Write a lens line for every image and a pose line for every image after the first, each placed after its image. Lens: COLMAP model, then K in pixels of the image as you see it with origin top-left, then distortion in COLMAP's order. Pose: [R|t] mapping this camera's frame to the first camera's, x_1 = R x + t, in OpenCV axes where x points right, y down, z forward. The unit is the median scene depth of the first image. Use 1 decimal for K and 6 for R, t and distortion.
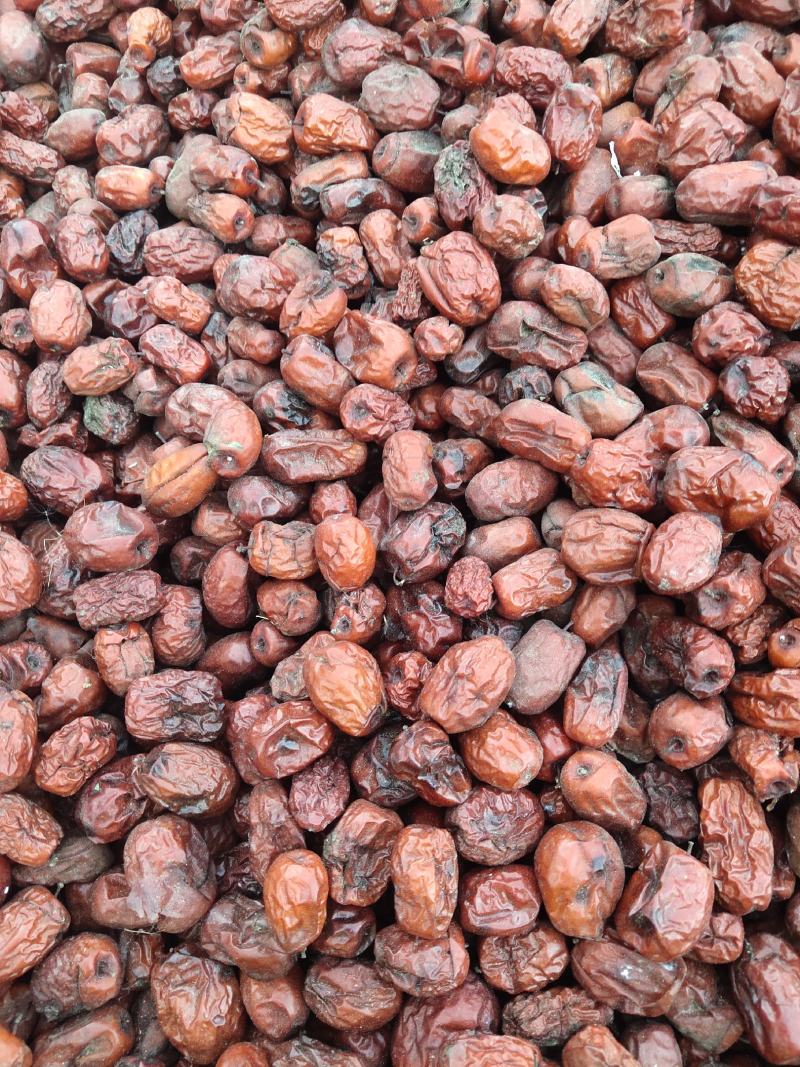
lens RADIAL K [[764.0, 0, 400.0], [0, 764.0, 533.5], [0, 0, 1]] dist [0.003558, 0.002620]
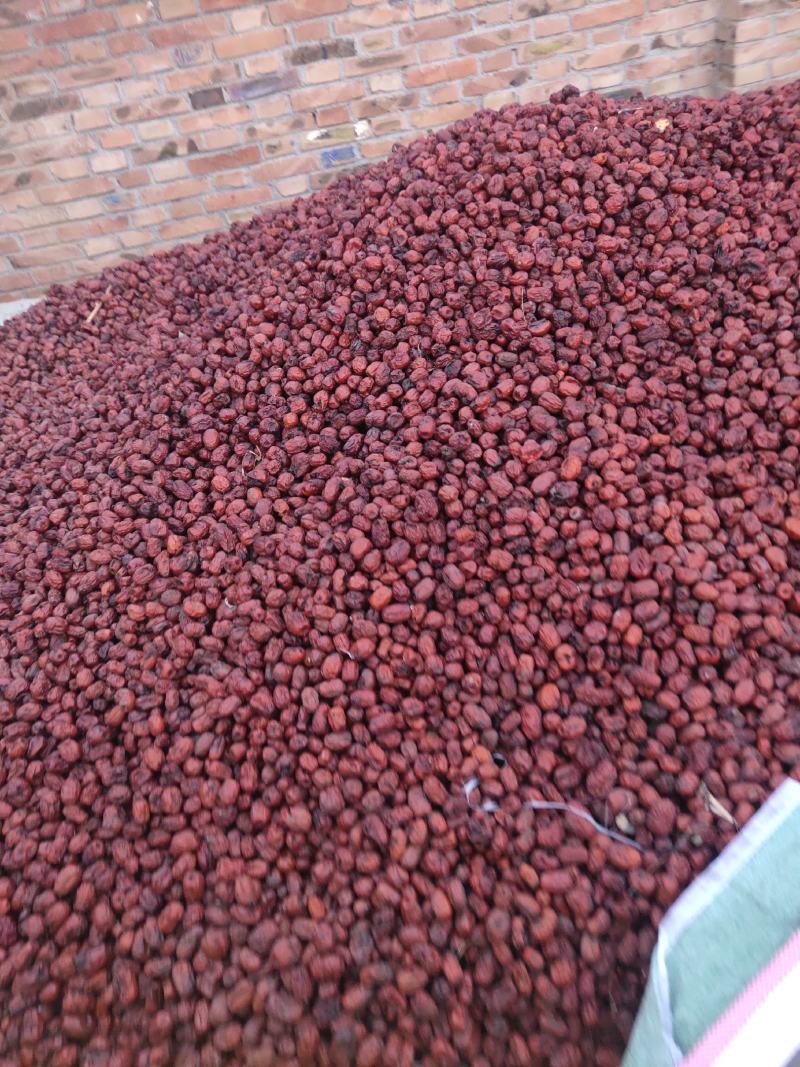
lens RADIAL K [[764.0, 0, 400.0], [0, 764.0, 533.5], [0, 0, 1]] dist [0.003558, 0.002620]
pose [[0.970021, -0.229079, -0.081129, 1.431128], [0.189117, 0.921216, -0.339994, 0.586644], [0.152623, 0.314459, 0.936922, -2.338659]]
